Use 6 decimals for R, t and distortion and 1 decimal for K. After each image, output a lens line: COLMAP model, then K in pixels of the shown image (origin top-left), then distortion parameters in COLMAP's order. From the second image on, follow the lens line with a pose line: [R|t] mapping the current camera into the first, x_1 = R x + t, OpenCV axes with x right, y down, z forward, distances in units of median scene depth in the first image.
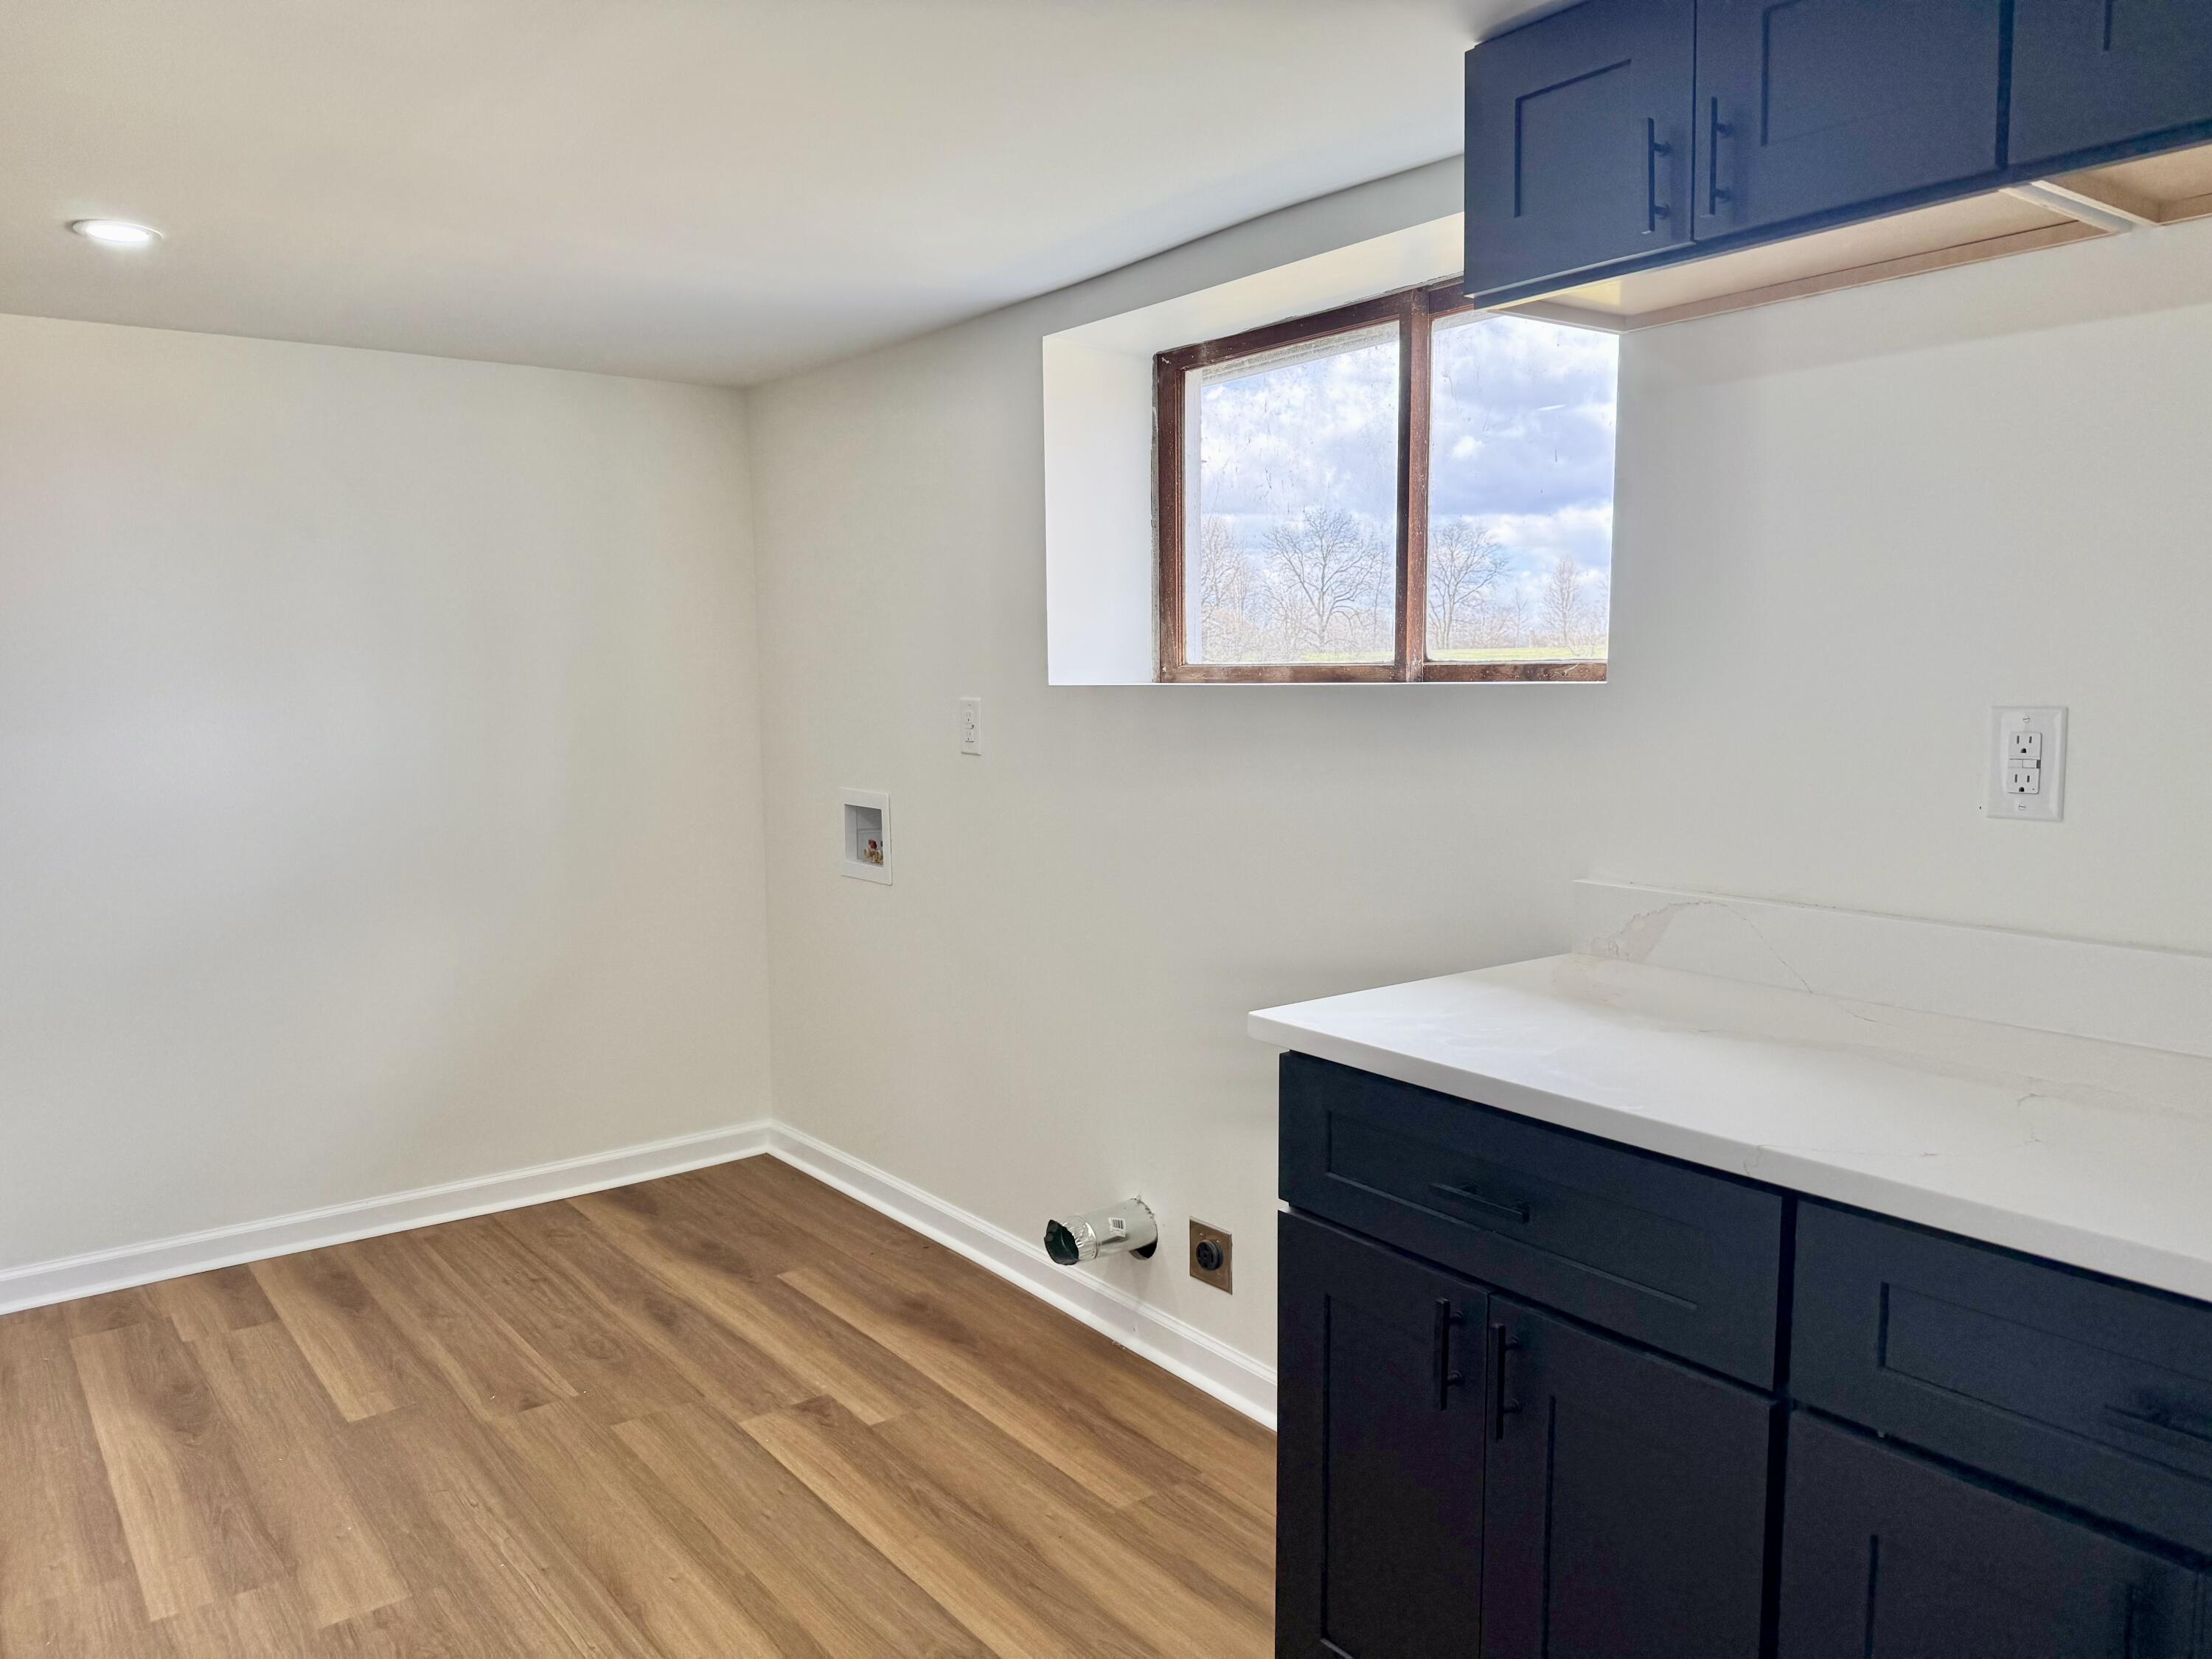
lens RADIAL K [[1559.2, 0, 1087.7], [0, 1559.2, 835.3], [0, 0, 1]] dist [0.093010, -0.125964]
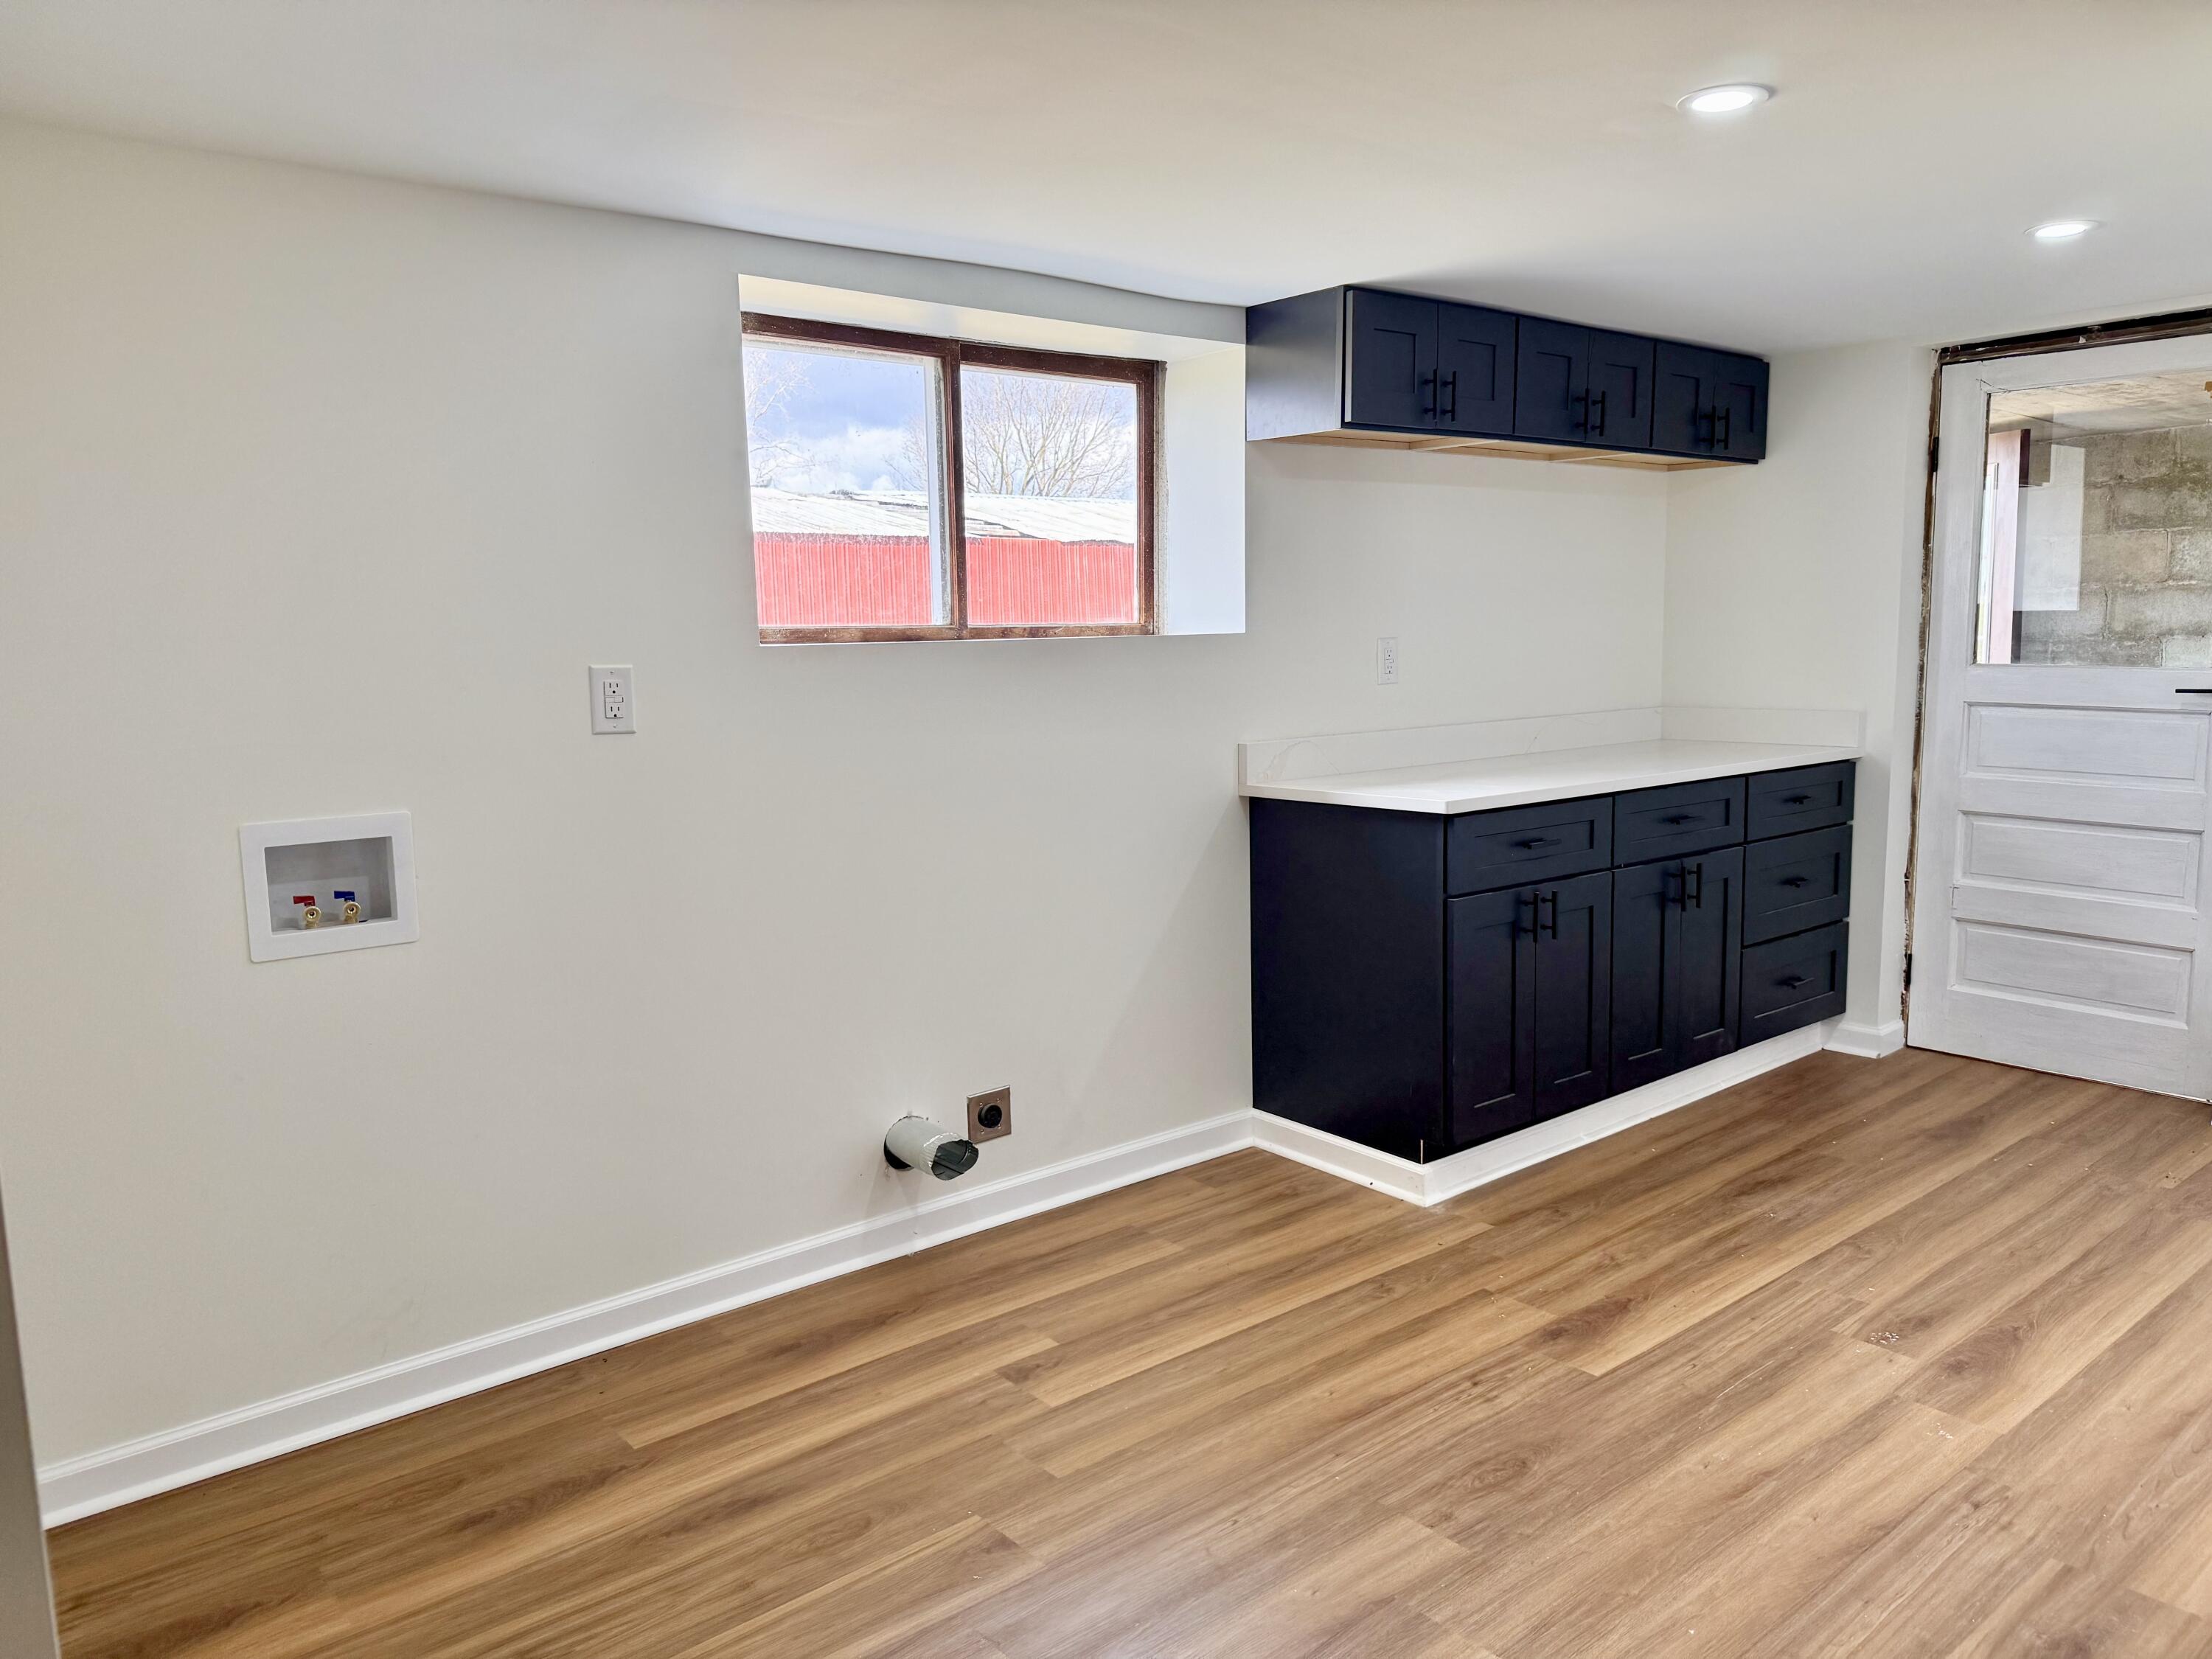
lens RADIAL K [[1559.2, 0, 1087.7], [0, 1559.2, 835.3], [0, 0, 1]] dist [0.093010, -0.125964]
pose [[-0.033348, -0.114875, 0.992820, -1.109366], [0.130373, 0.984385, 0.118278, -0.077466], [-0.990904, 0.133381, -0.017851, 0.932115]]
